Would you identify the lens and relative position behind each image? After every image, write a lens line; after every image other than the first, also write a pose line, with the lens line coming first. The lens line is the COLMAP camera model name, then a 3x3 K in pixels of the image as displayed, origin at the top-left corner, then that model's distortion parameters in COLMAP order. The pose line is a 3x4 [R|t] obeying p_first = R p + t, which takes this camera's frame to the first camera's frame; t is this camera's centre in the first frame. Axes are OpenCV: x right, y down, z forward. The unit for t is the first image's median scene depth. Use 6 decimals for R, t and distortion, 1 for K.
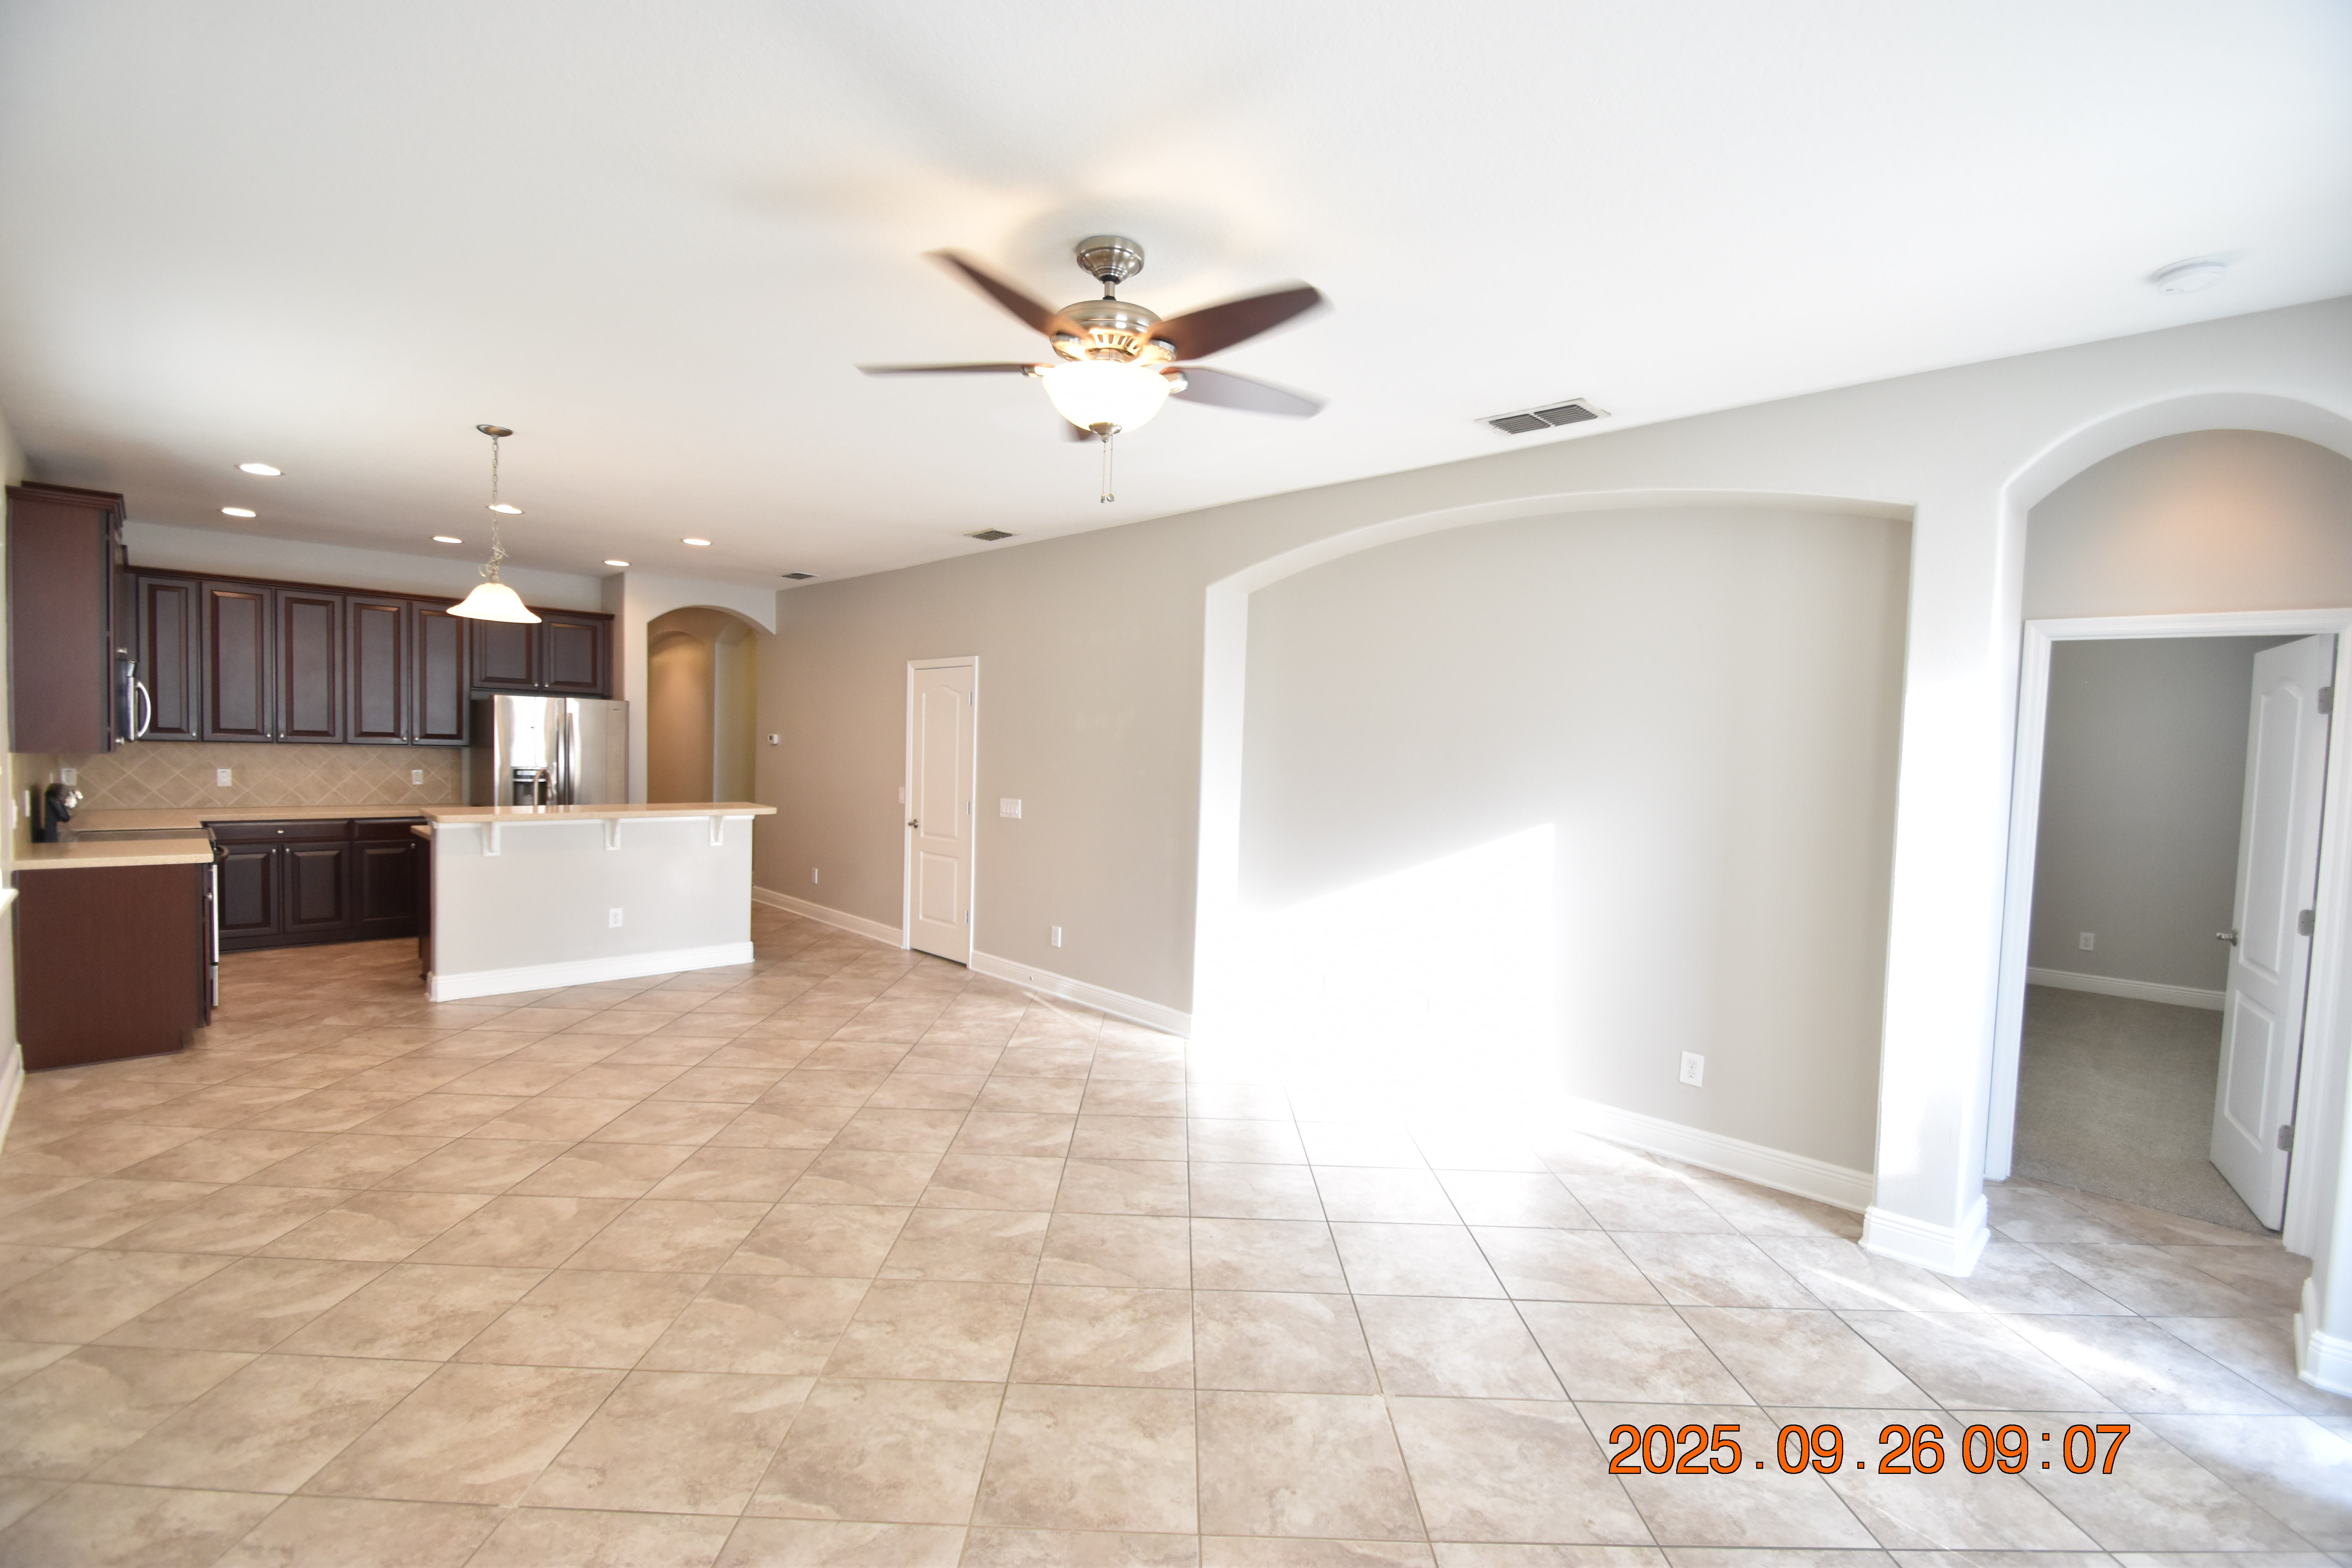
lens RADIAL K [[1030.1, 0, 1174.2], [0, 1030.1, 805.6], [0, 0, 1]] dist [0.008556, -0.013027]
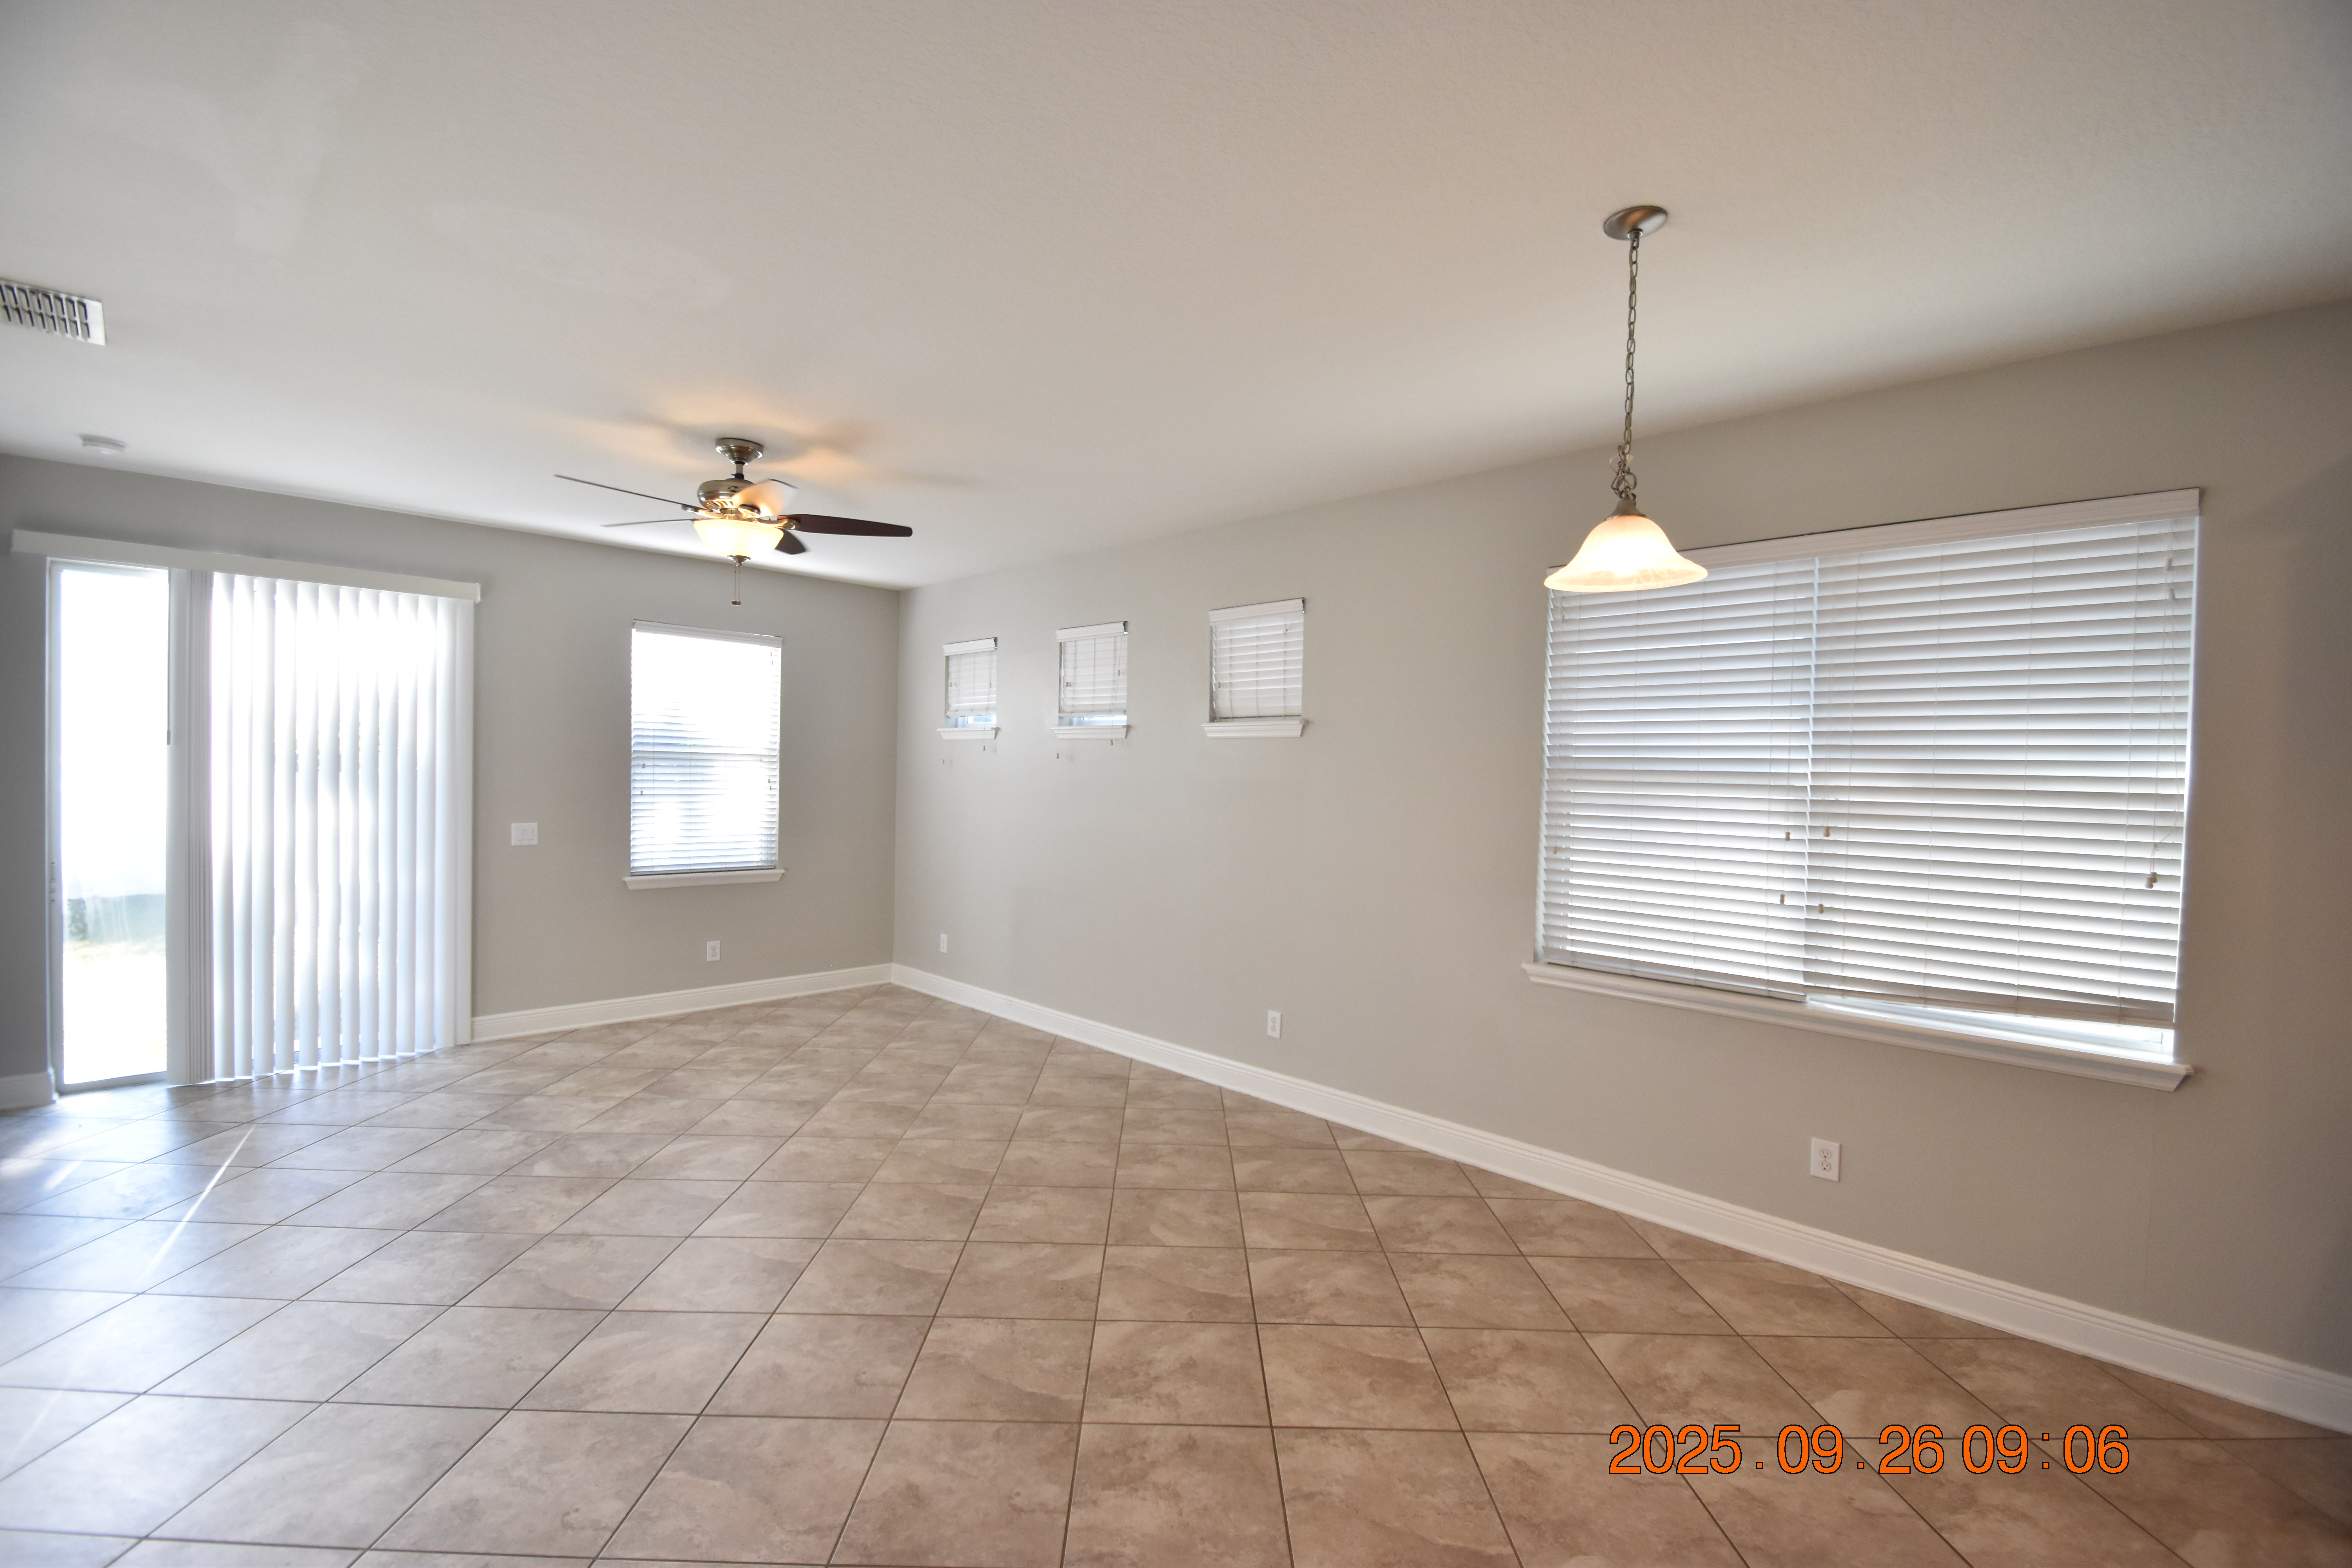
lens RADIAL K [[1030.1, 0, 1169.9], [0, 1030.1, 793.9], [0, 0, 1]] dist [0.008556, -0.013027]
pose [[-0.998500, -0.054748, -0.001147, -0.348808], [-0.054654, 0.995047, 0.083038, -0.085292], [-0.003404, 0.082976, -0.996546, 1.225914]]
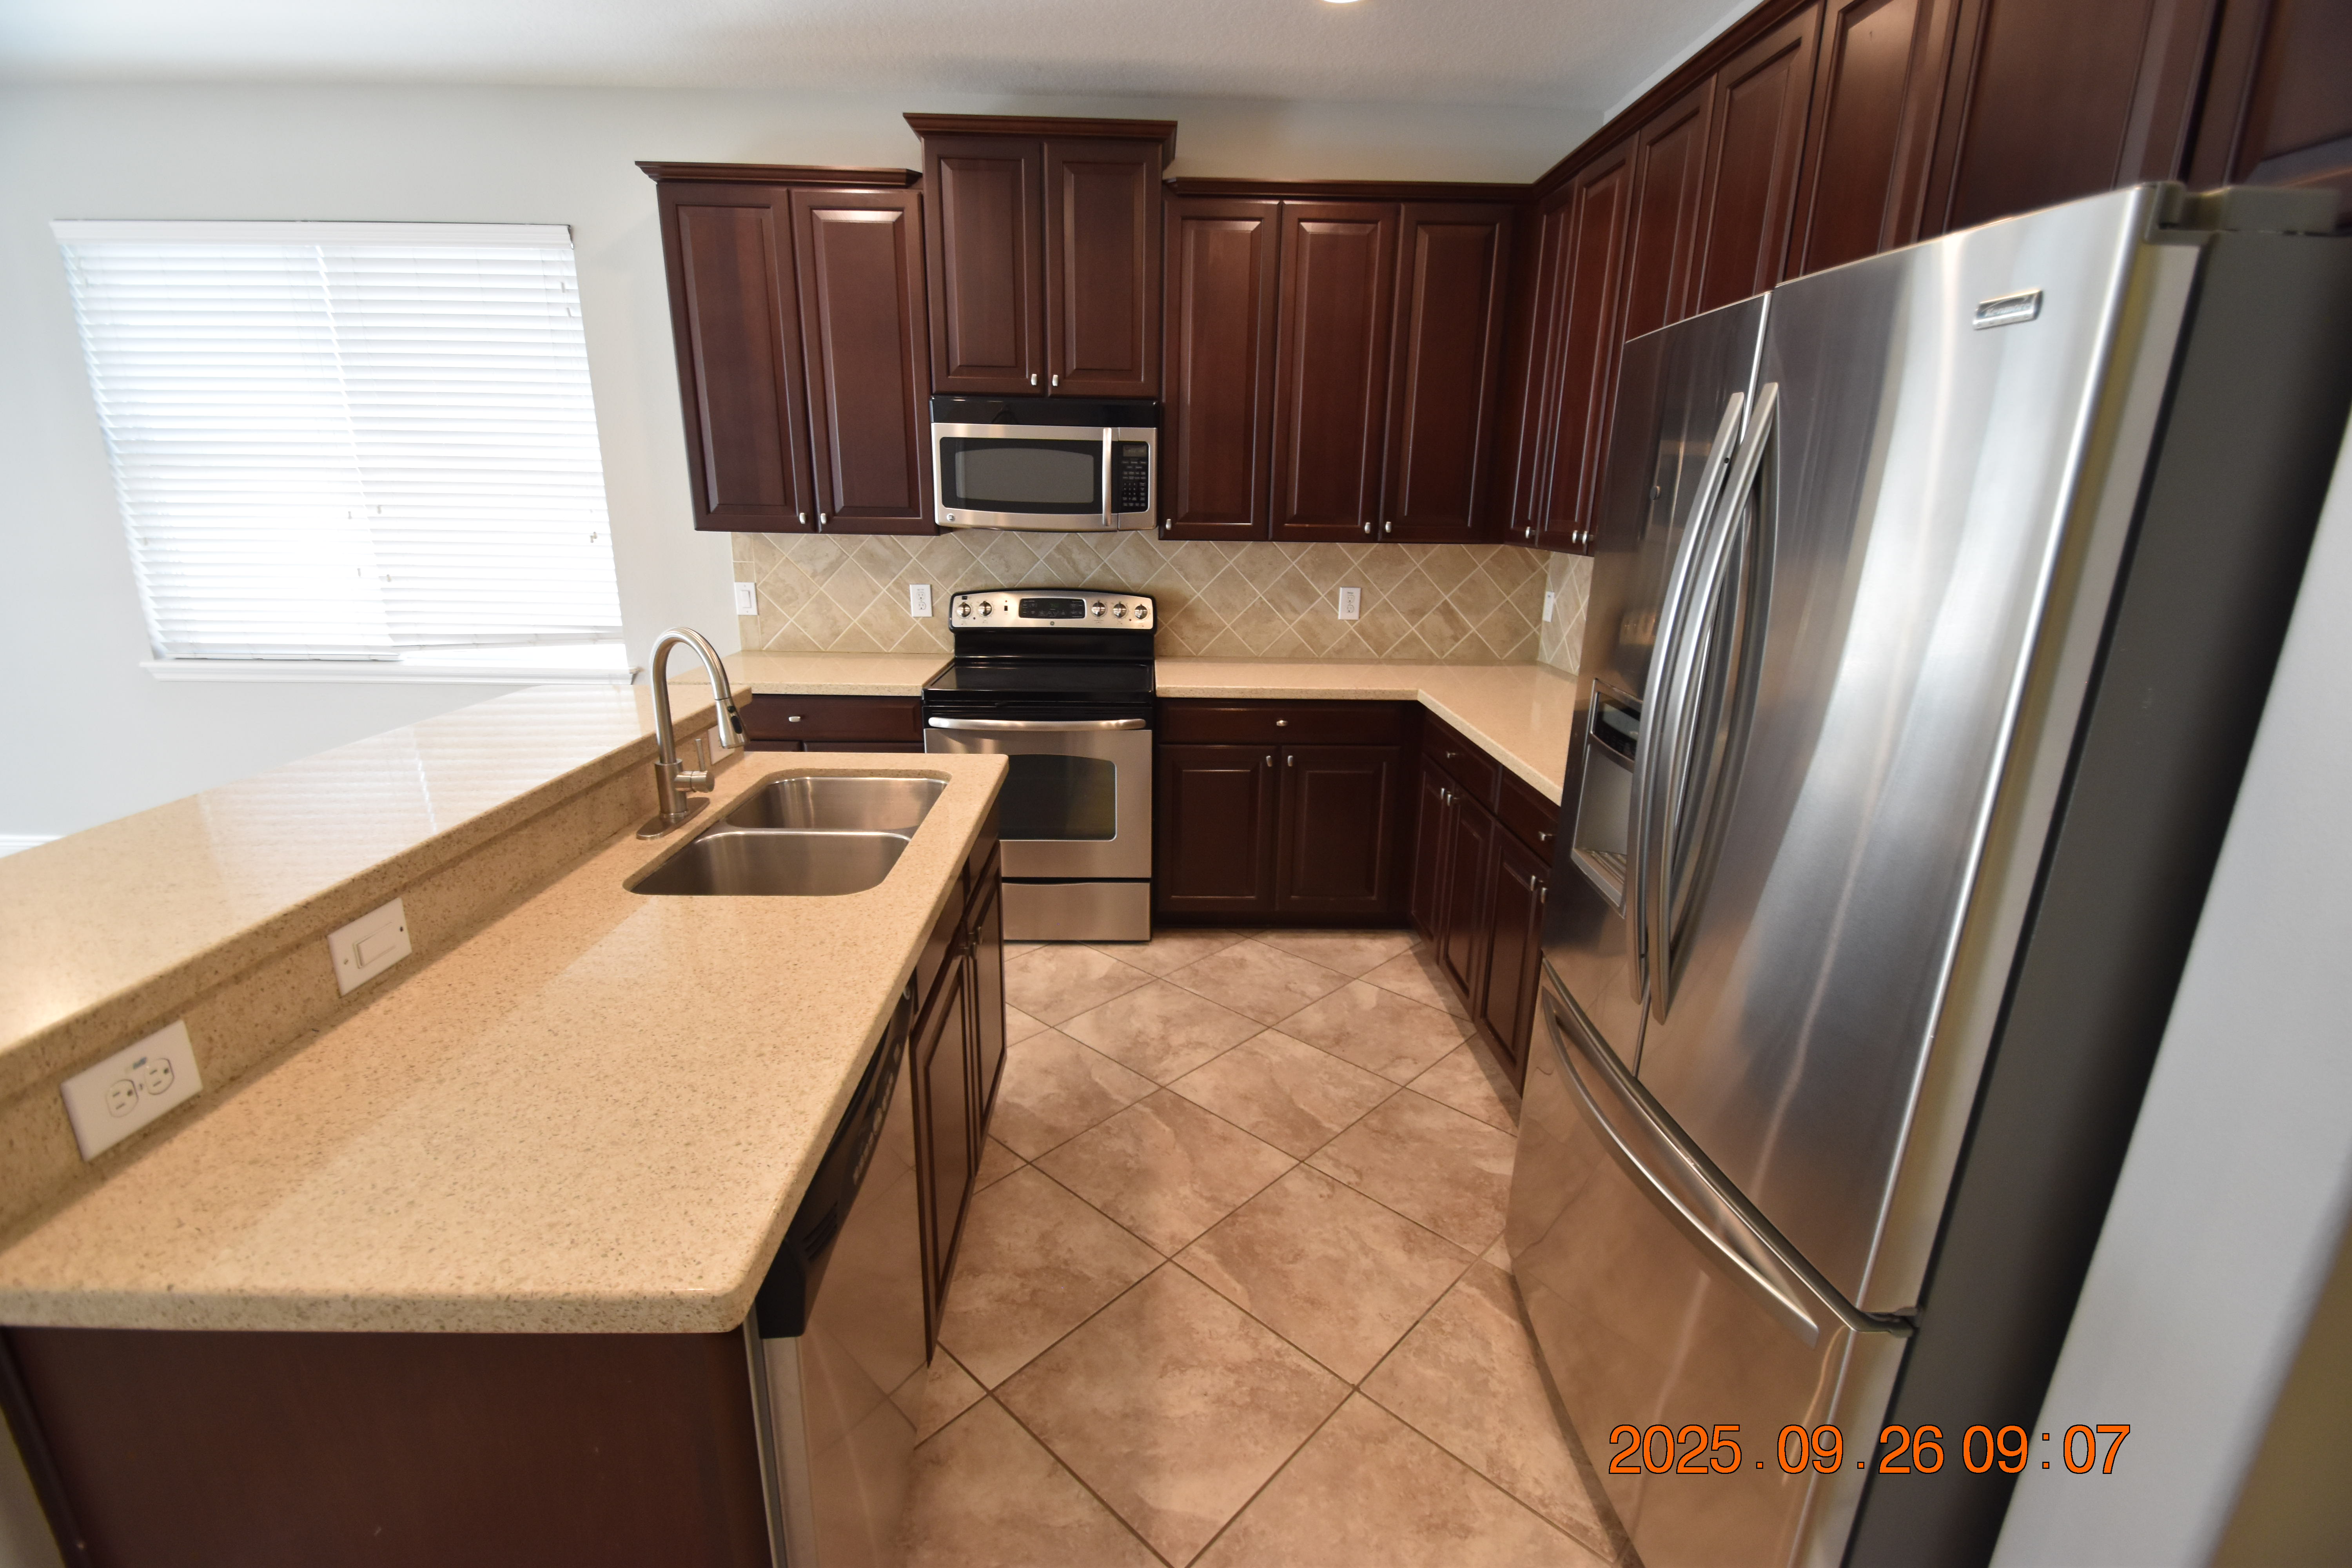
lens RADIAL K [[1030.1, 0, 1174.1], [0, 1030.1, 798.7], [0, 0, 1]] dist [0.008556, -0.013027]
pose [[-0.687849, 0.162708, -0.707383, -0.582371], [-0.083020, 0.950521, 0.299360, -0.100960], [0.721091, 0.264642, -0.640307, 1.506689]]
